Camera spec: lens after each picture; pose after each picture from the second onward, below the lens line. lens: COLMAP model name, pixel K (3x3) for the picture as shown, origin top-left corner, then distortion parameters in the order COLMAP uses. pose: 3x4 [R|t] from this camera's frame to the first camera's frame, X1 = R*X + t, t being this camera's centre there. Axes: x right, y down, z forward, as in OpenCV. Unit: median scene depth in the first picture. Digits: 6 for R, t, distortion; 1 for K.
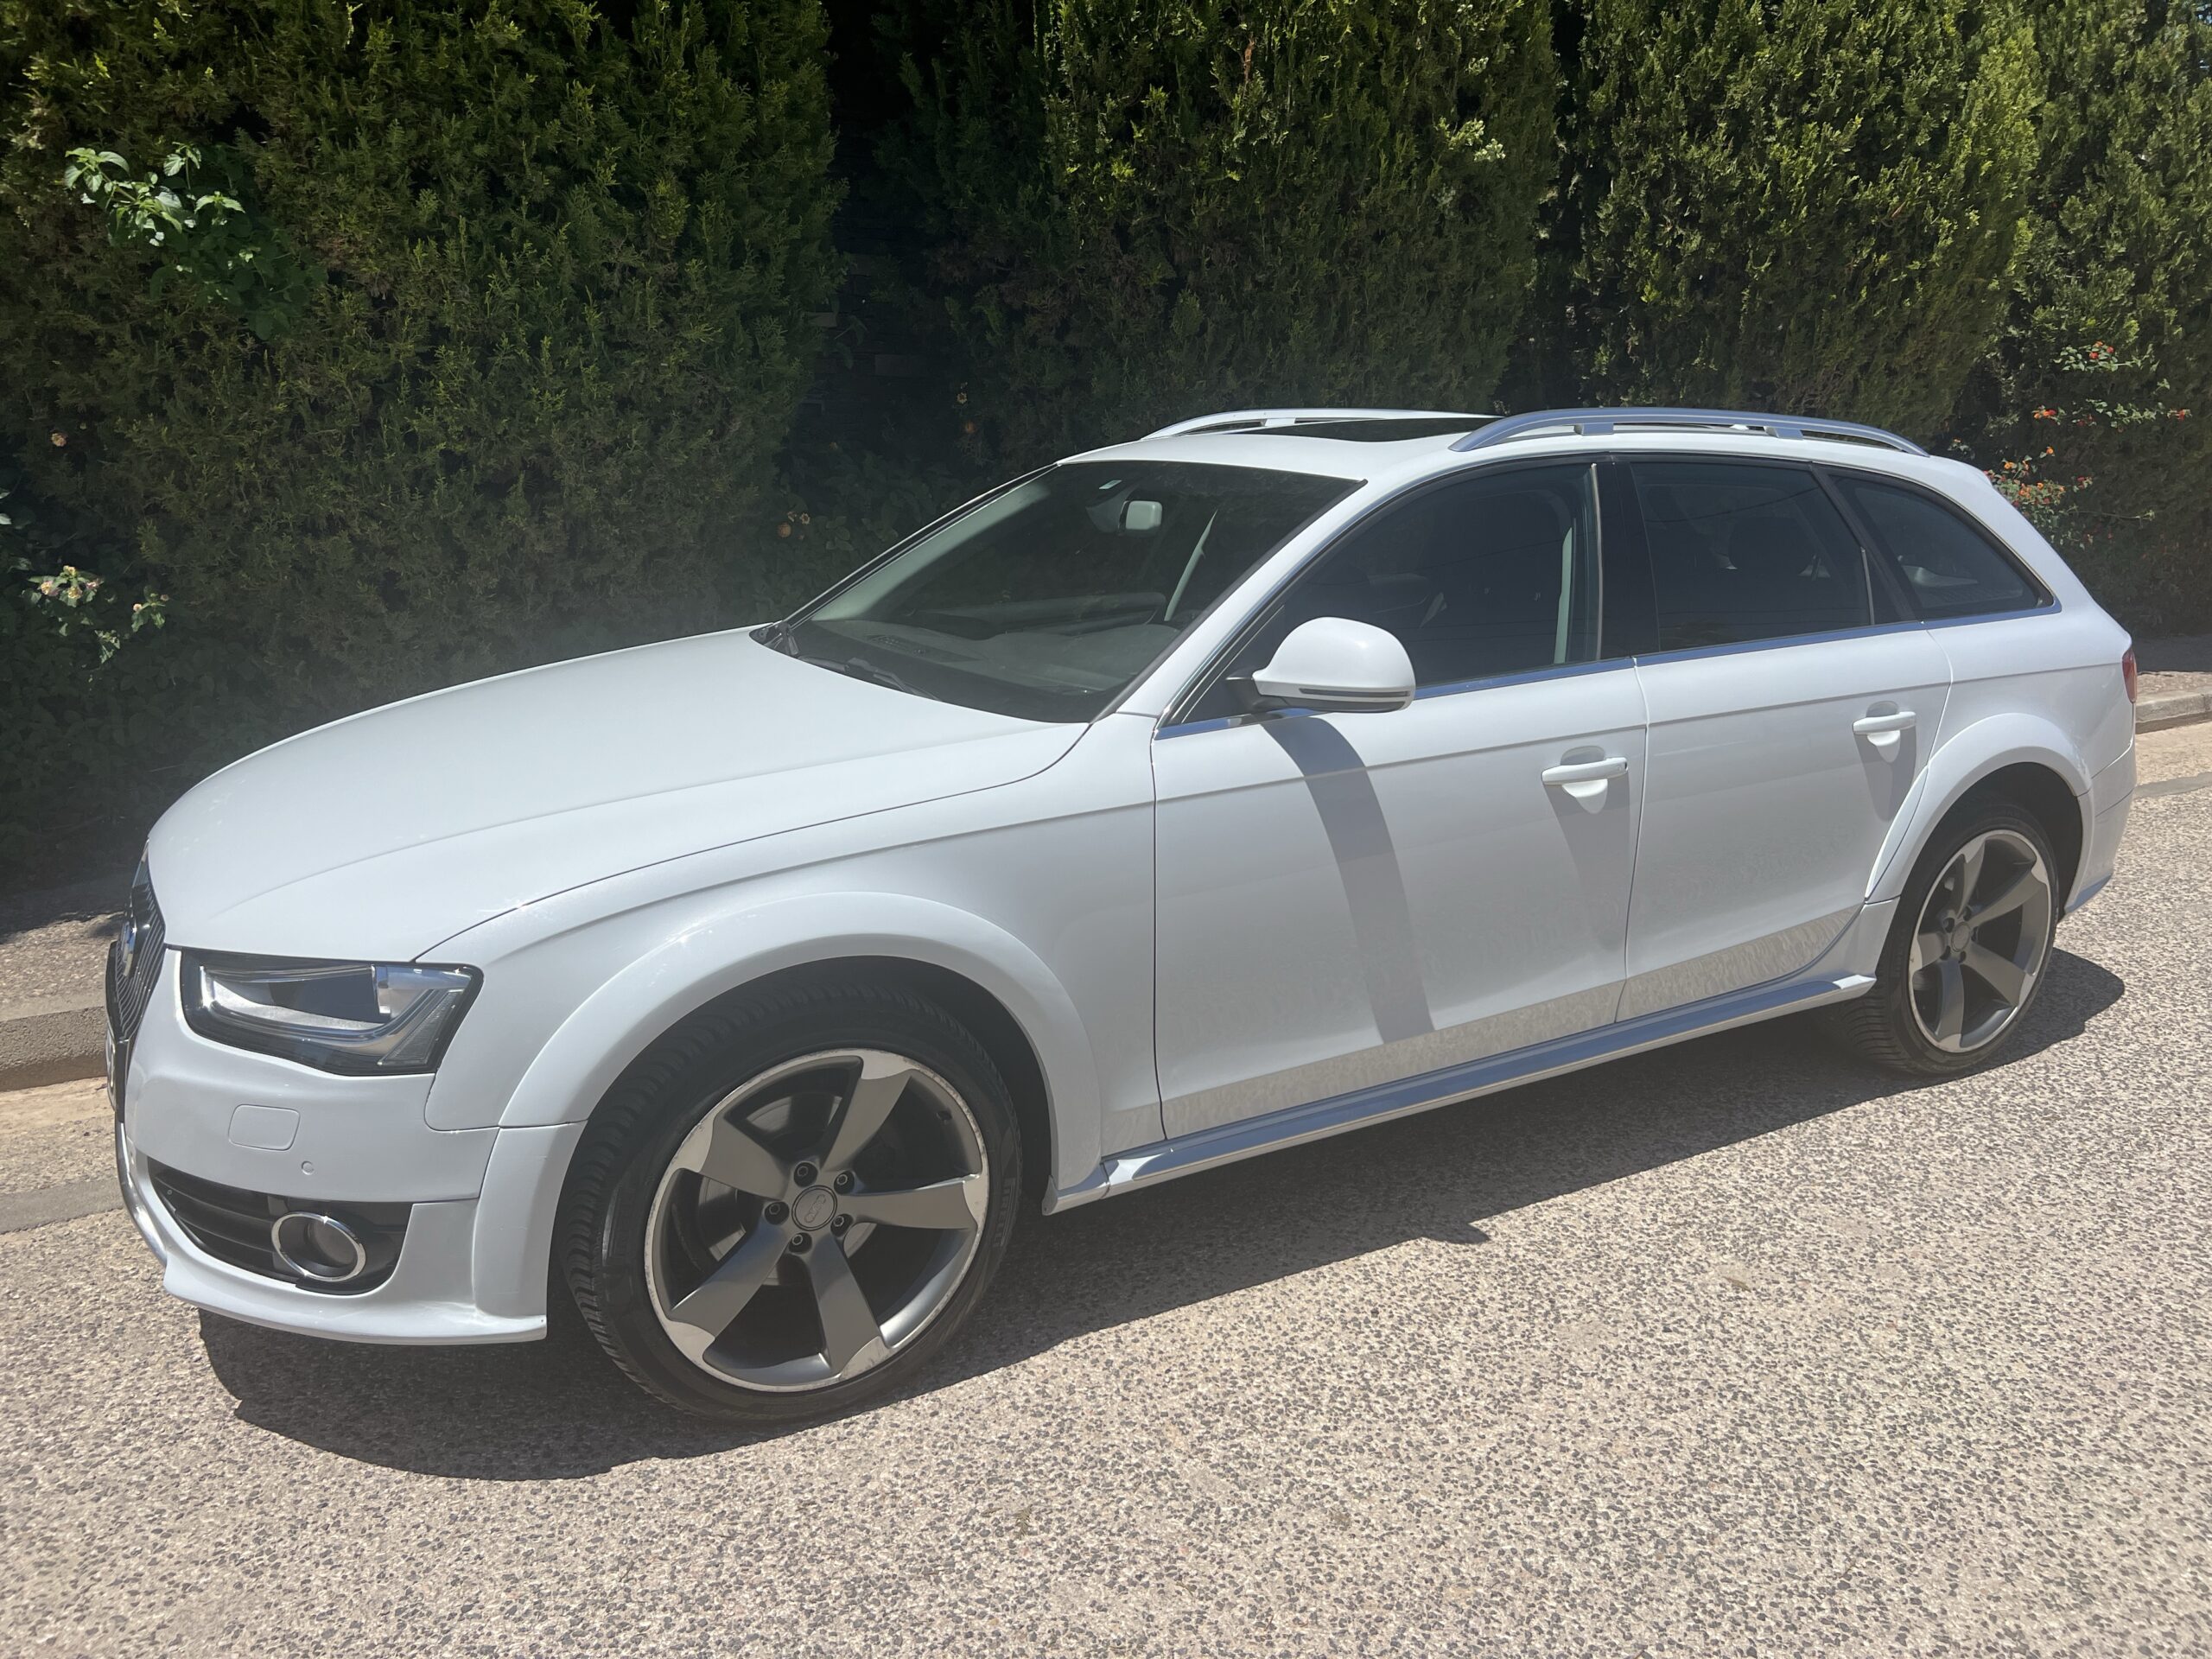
lens RADIAL K [[1668.4, 0, 1109.2], [0, 1668.4, 834.5], [0, 0, 1]] dist [0.016898, -0.034592]
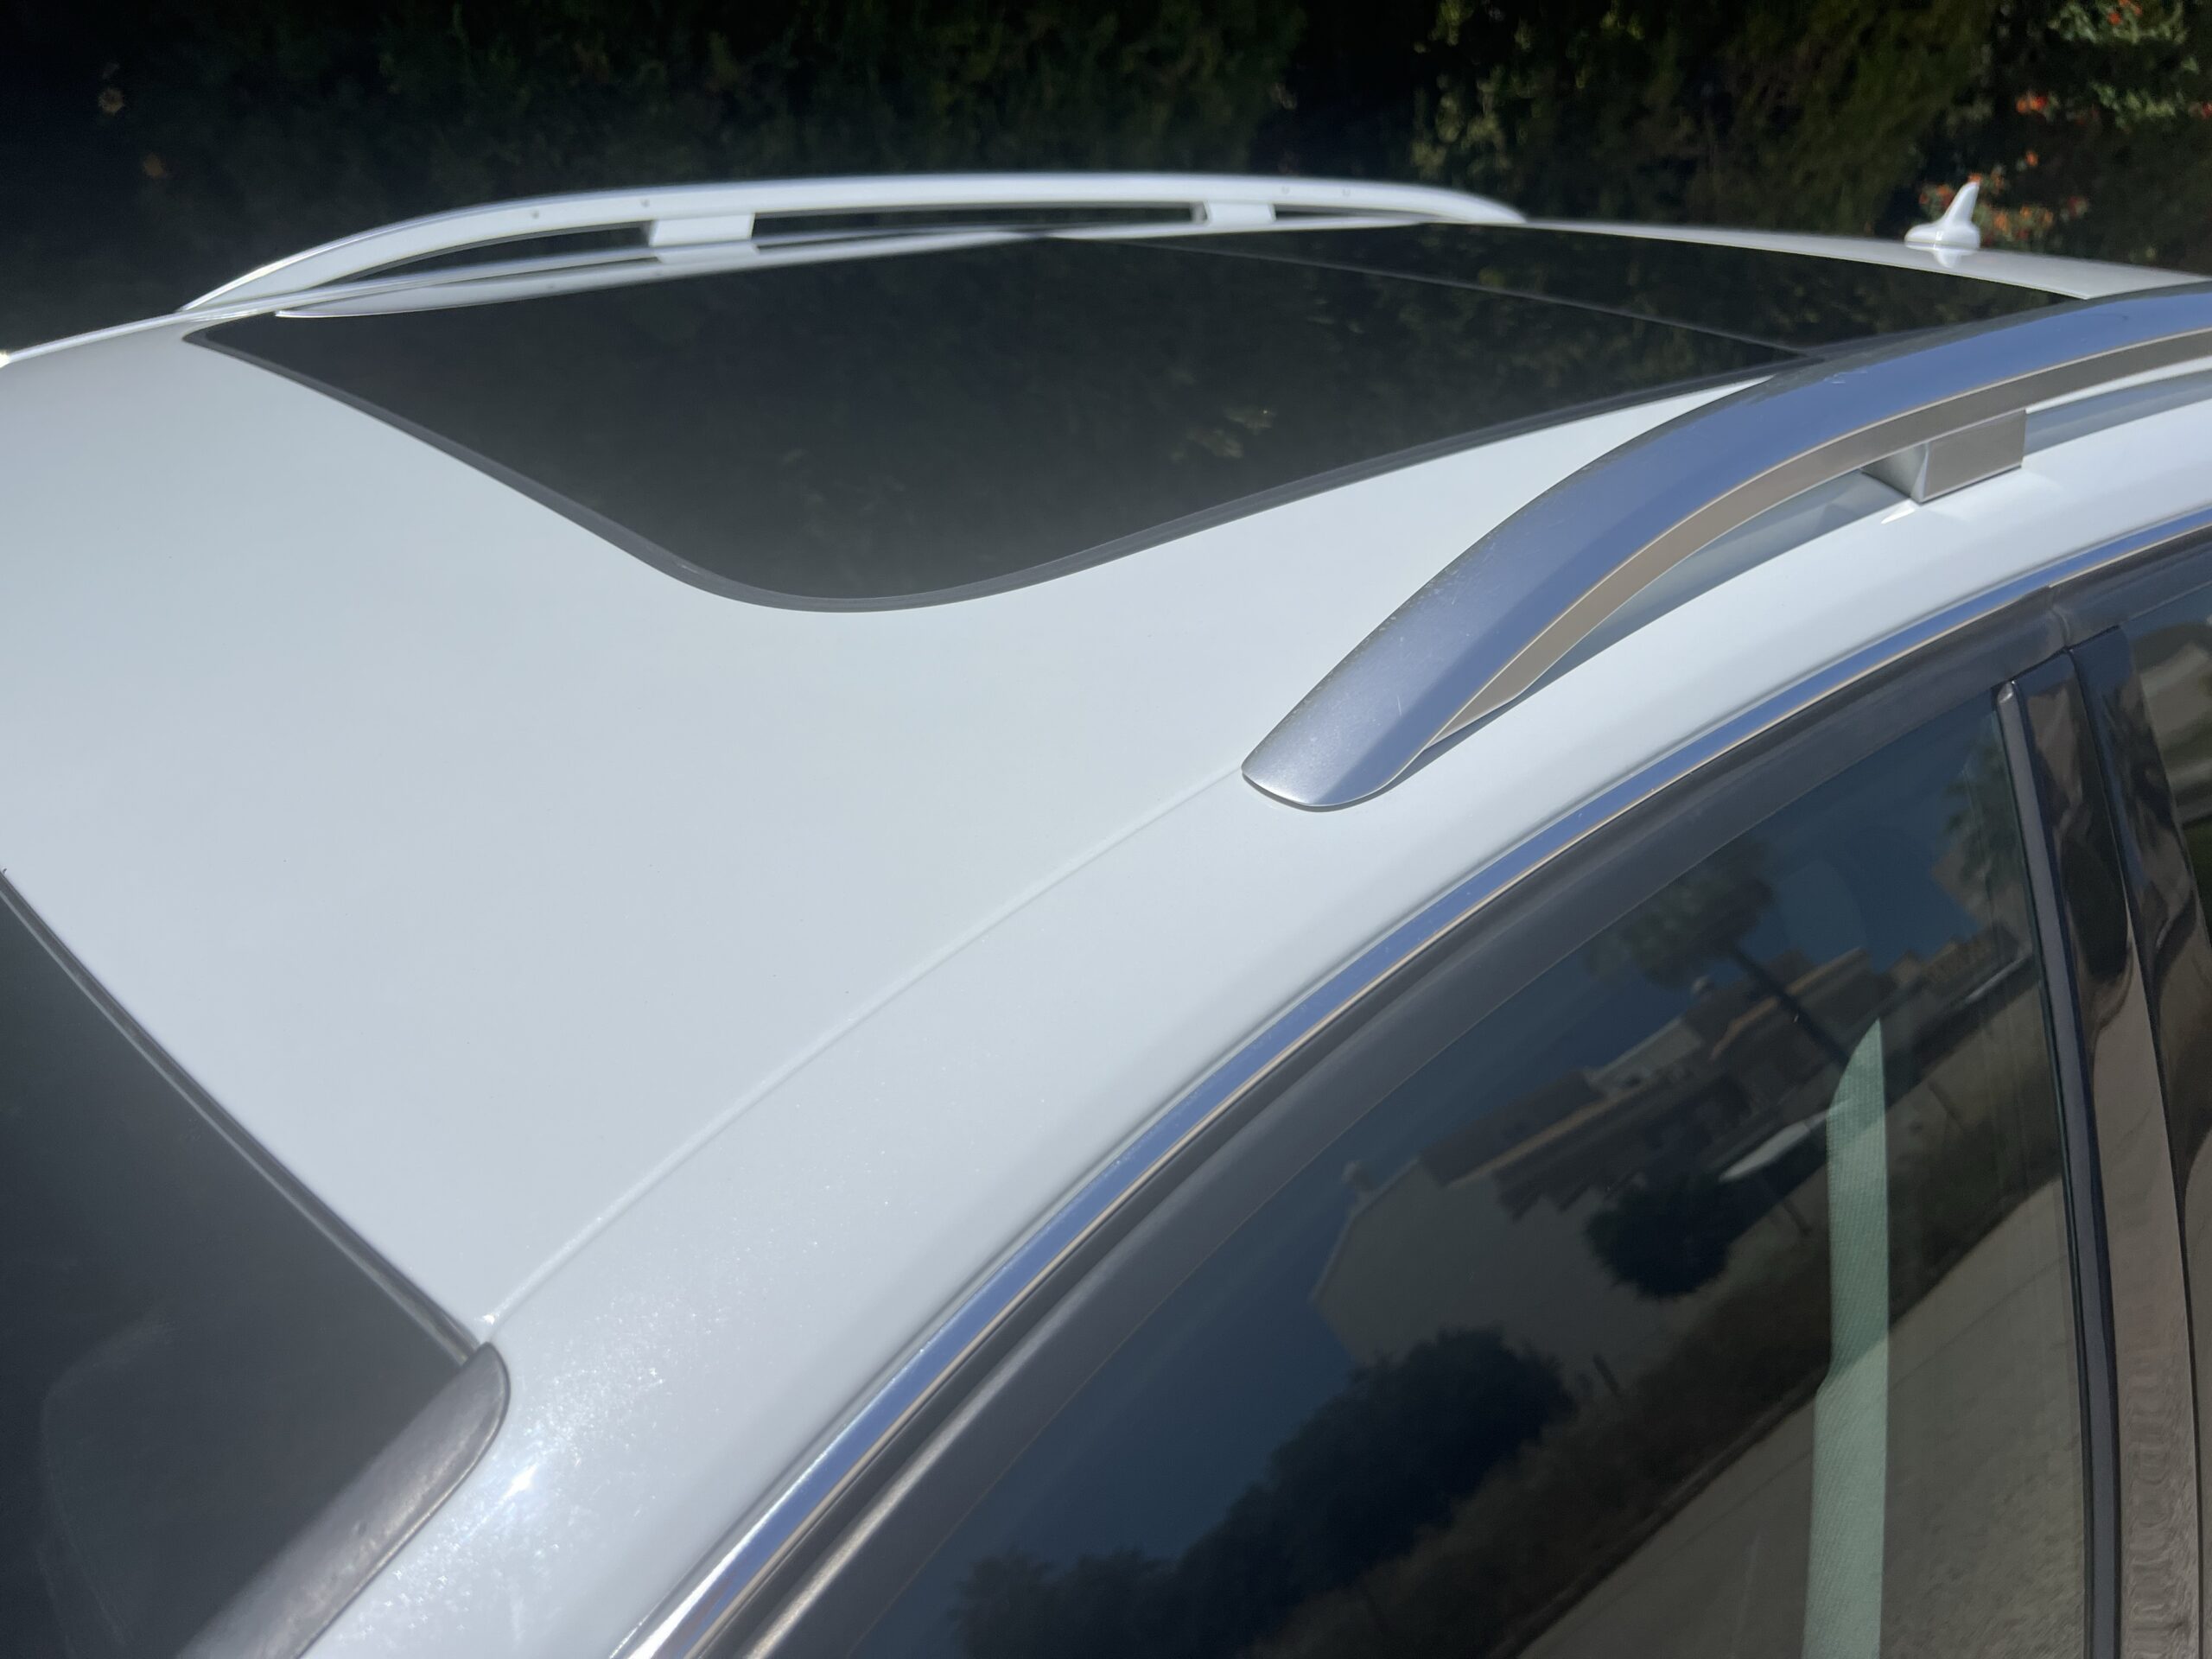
lens RADIAL K [[1668.4, 0, 1100.5], [0, 1668.4, 827.7], [0, 0, 1]] dist [0.016898, -0.034592]
pose [[0.990049, -0.053138, 0.130307, 0.098907], [0.028824, 0.982908, 0.181825, -0.140662], [-0.137741, -0.176260, 0.974659, 0.485398]]
